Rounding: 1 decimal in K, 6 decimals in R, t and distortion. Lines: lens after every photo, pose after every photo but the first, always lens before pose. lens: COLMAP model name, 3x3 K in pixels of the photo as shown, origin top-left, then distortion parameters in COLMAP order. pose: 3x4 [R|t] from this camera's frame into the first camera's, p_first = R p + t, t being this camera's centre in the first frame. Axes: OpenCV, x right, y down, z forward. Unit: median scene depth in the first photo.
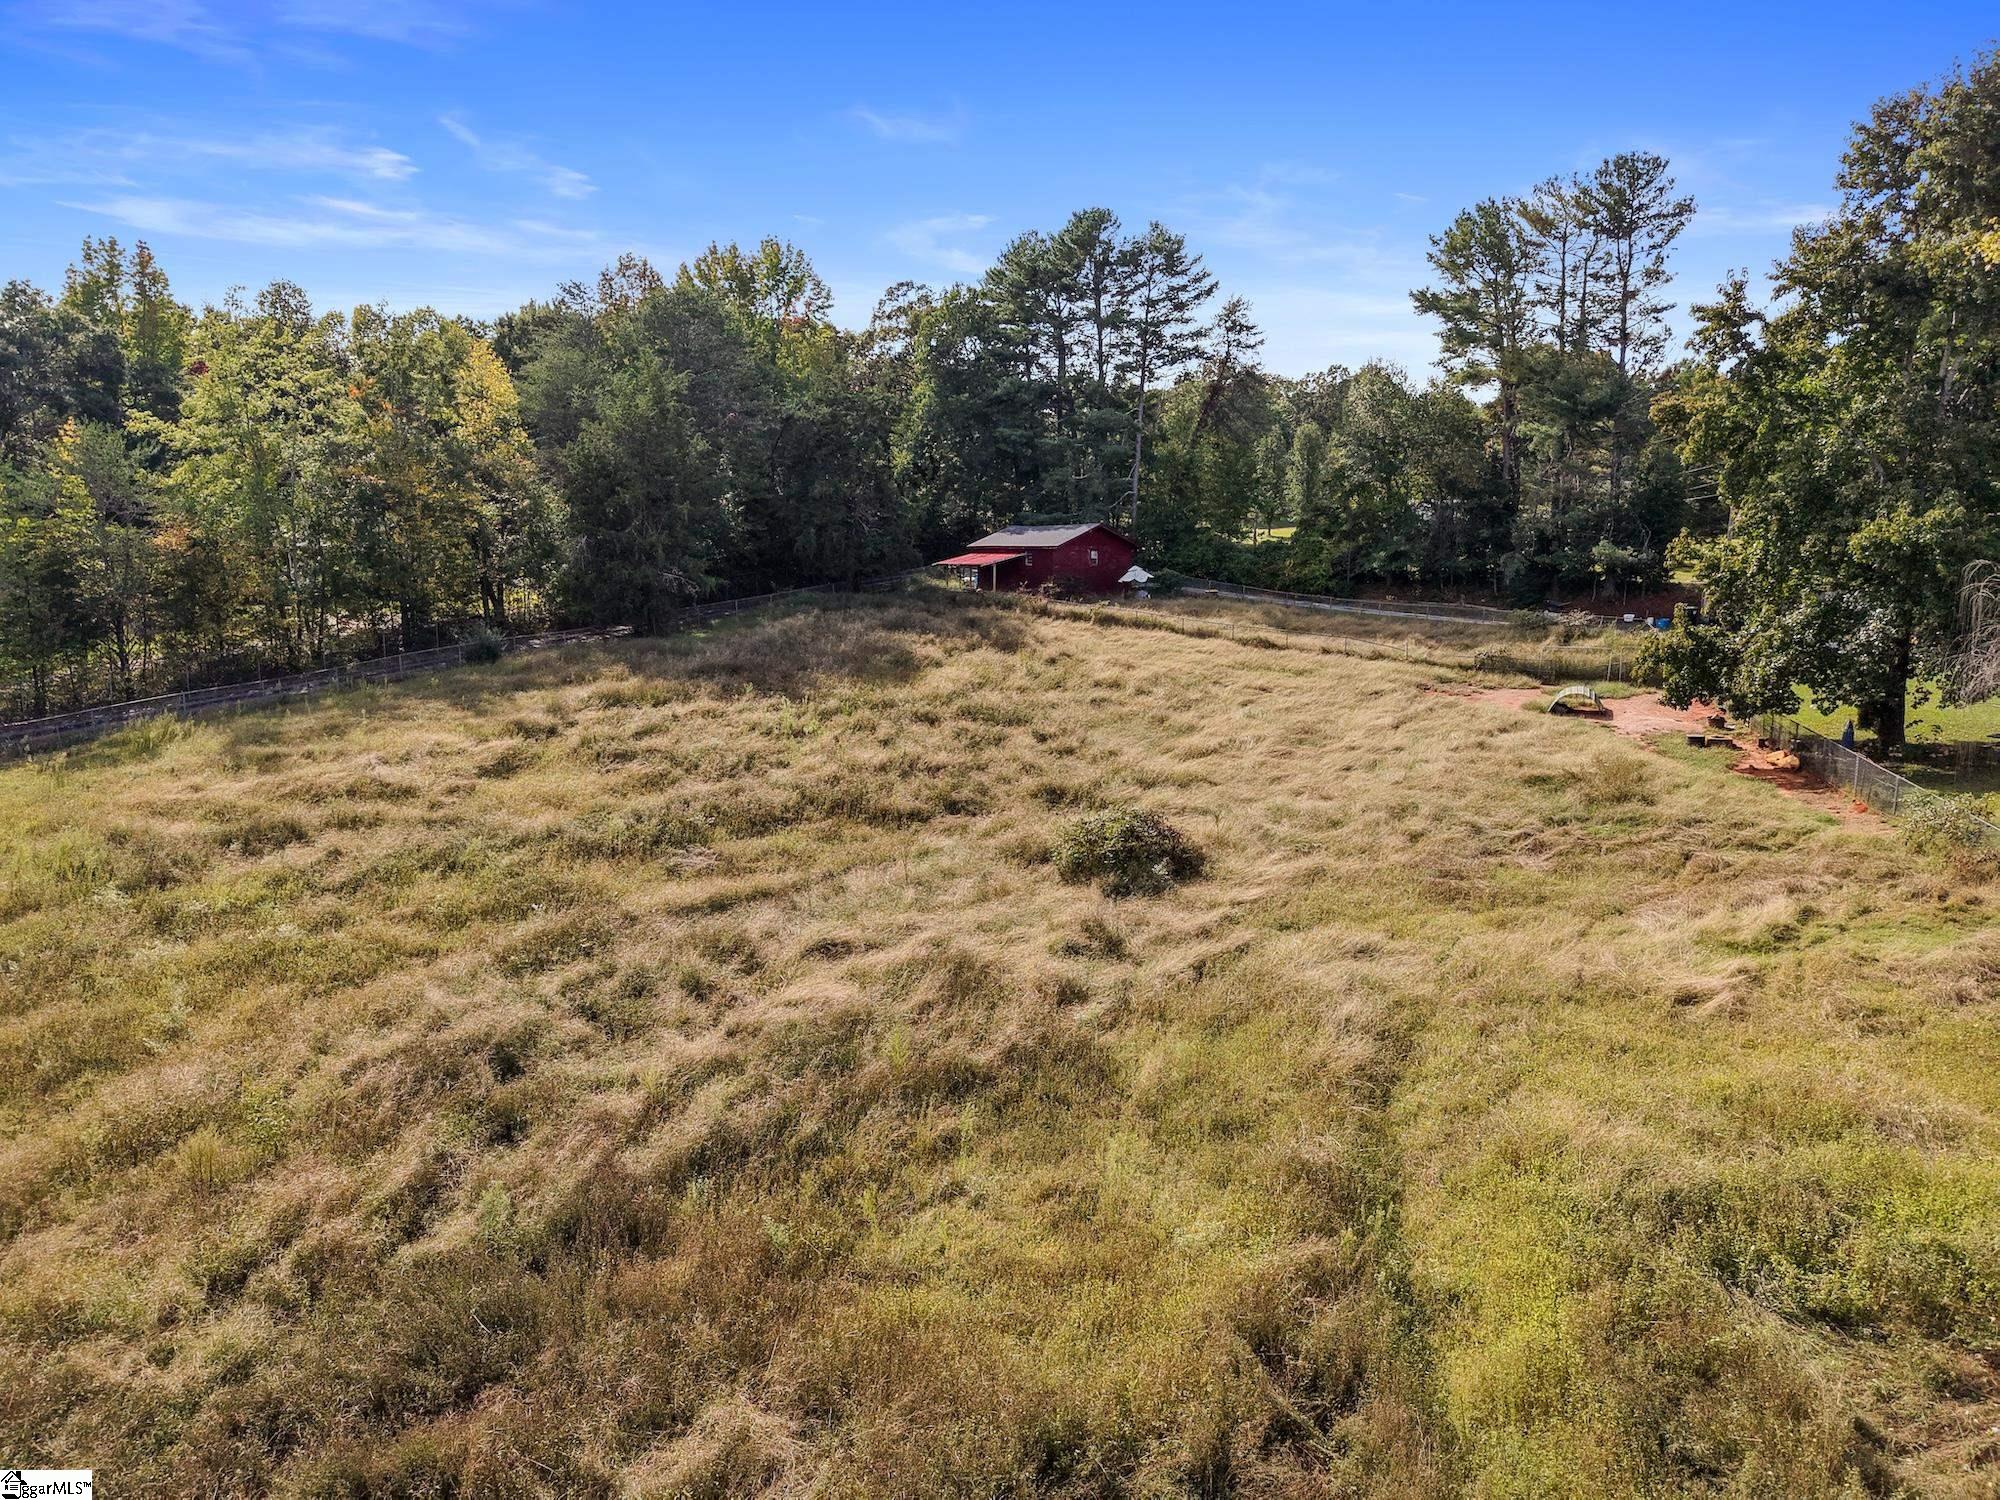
lens RADIAL K [[1332.5, 0, 989.8], [0, 1332.5, 762.3], [0, 0, 1]] dist [0.022892, -0.030277]
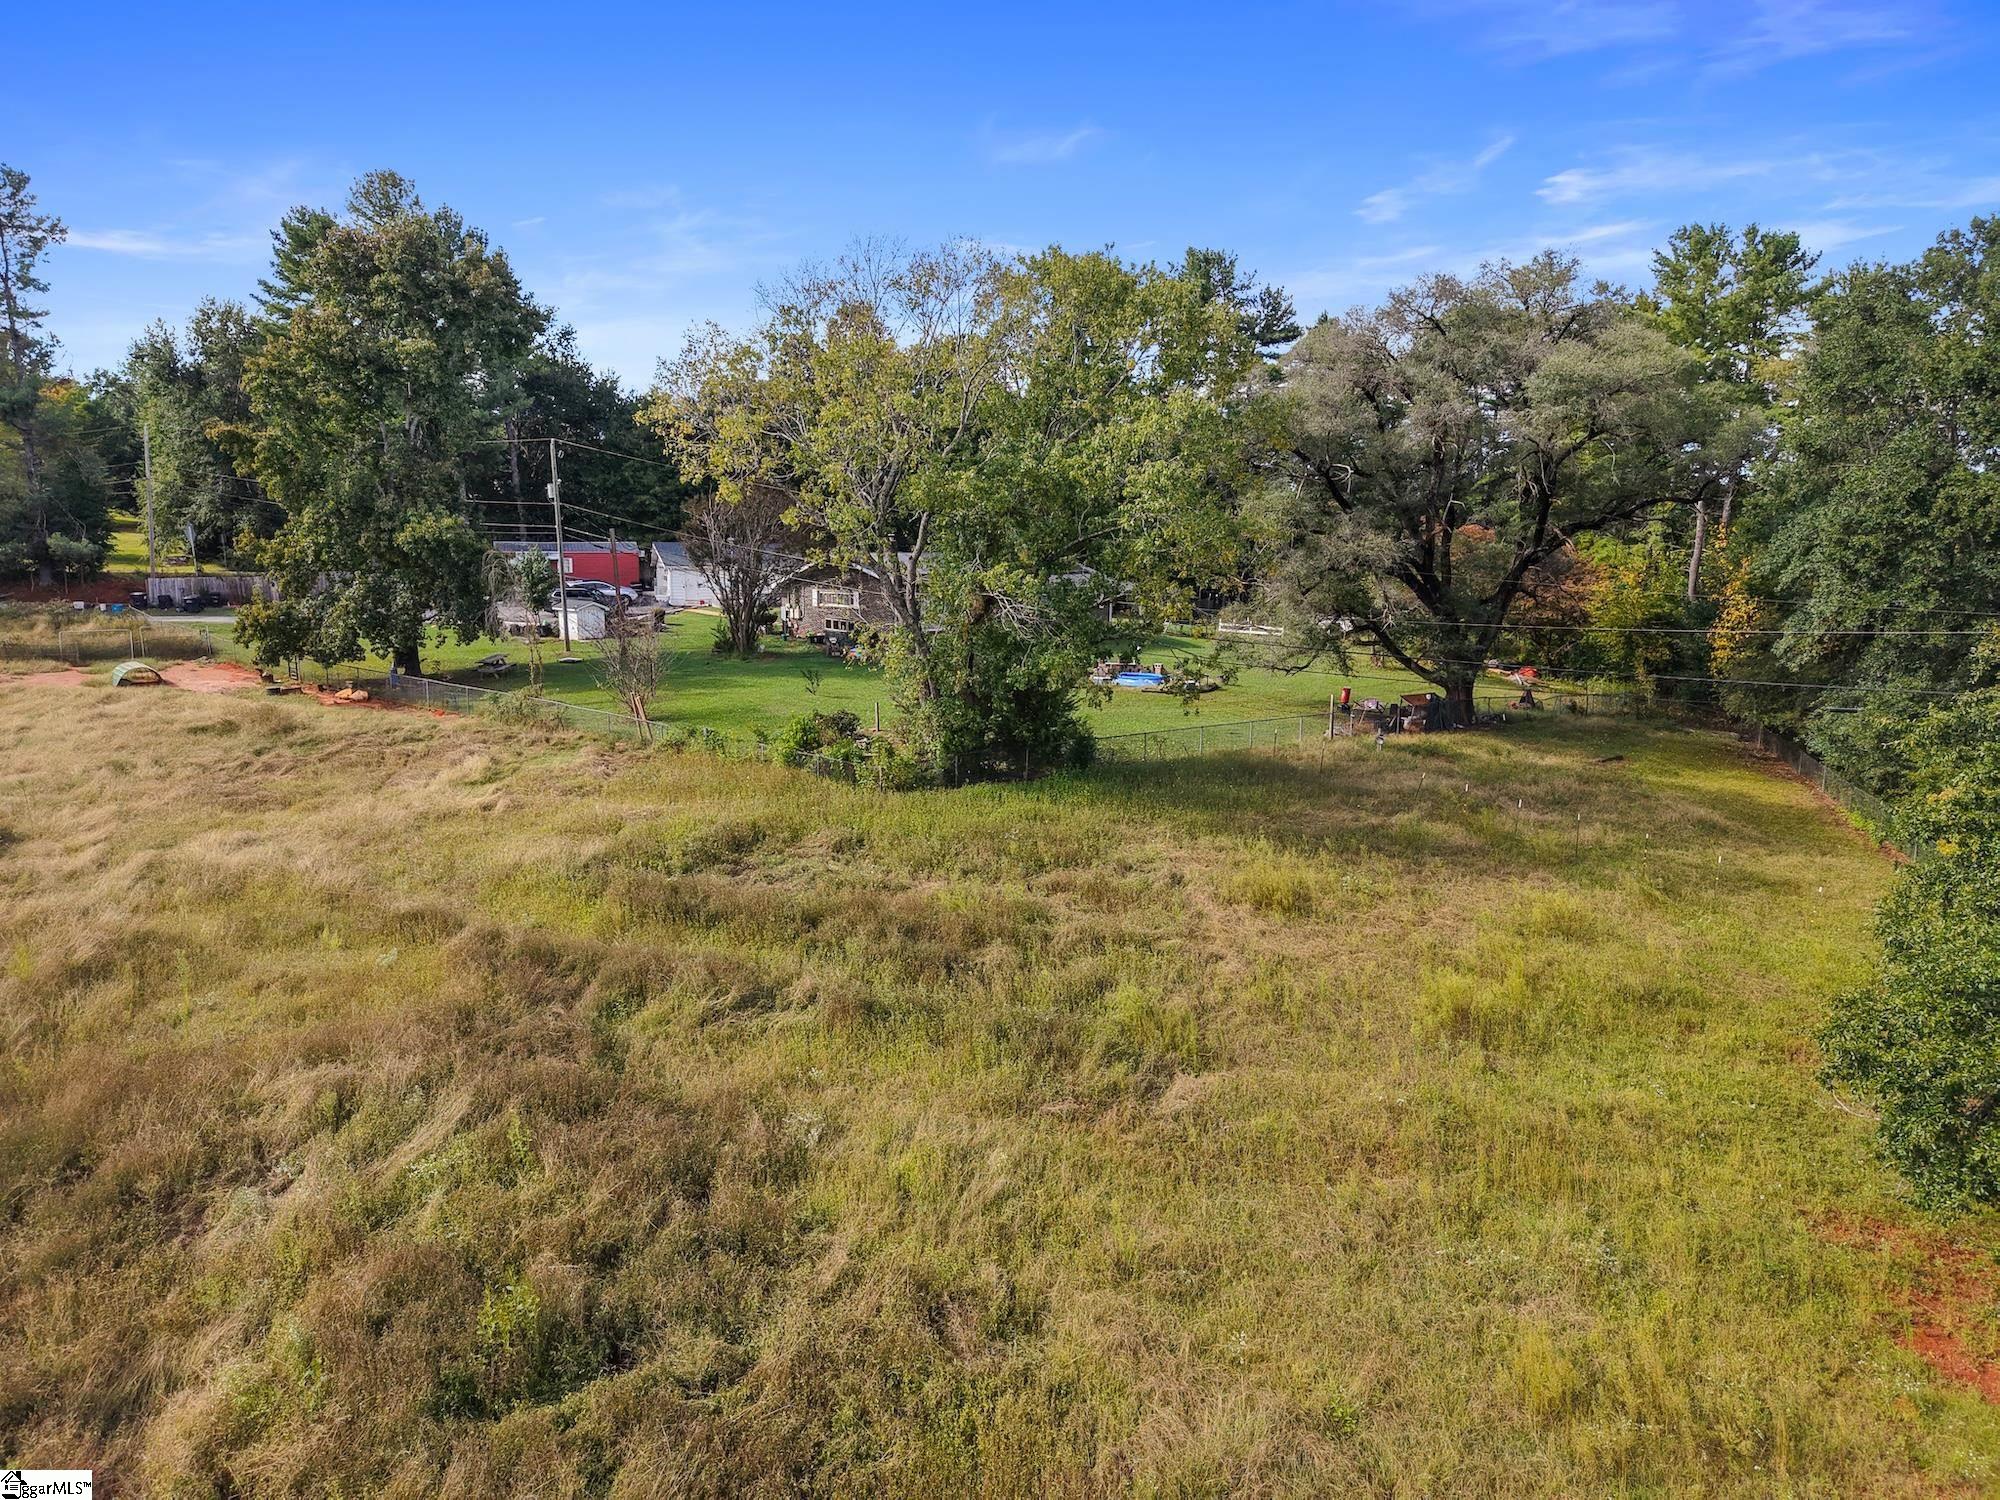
lens RADIAL K [[1332.5, 0, 1000.2], [0, 1332.5, 752.4], [0, 0, 1]] dist [0.022892, -0.030277]
pose [[0.381148, -0.137670, 0.914206, -0.300617], [0.139242, 0.986119, 0.090447, 0.017571], [-0.913968, 0.092822, 0.395027, -0.109027]]
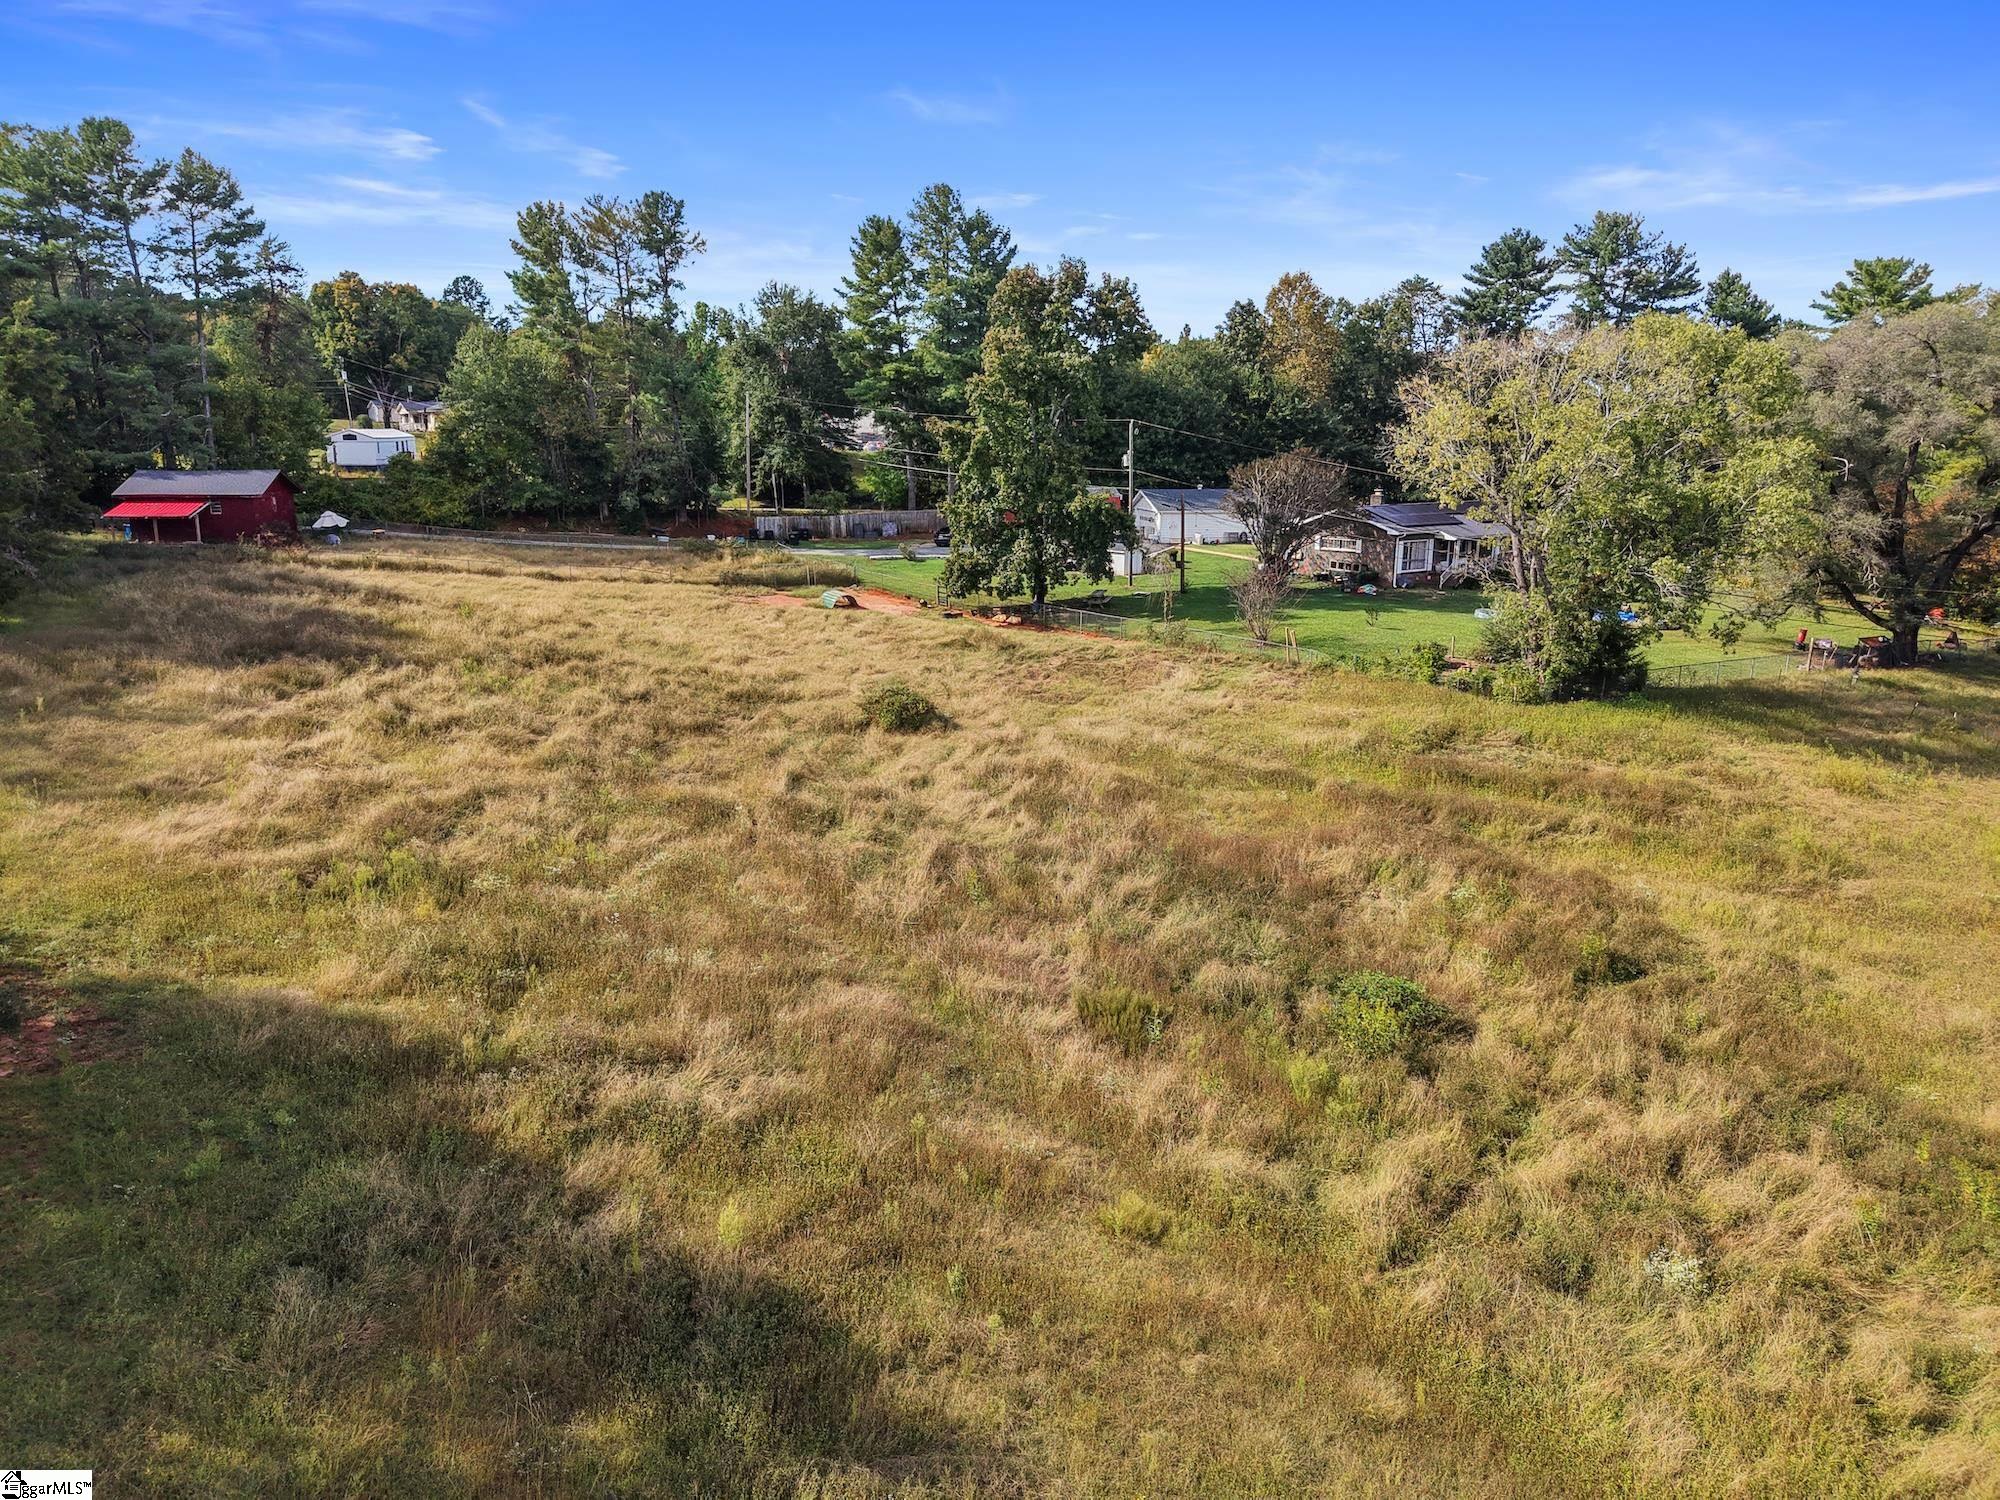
lens RADIAL K [[1332.5, 0, 1004.3], [0, 1332.5, 752.1], [0, 0, 1]] dist [0.022892, -0.030277]
pose [[0.527637, -0.186446, 0.828757, -0.703374], [0.127197, 0.981958, 0.139930, -0.056775], [-0.839893, 0.031584, 0.541832, -0.004995]]
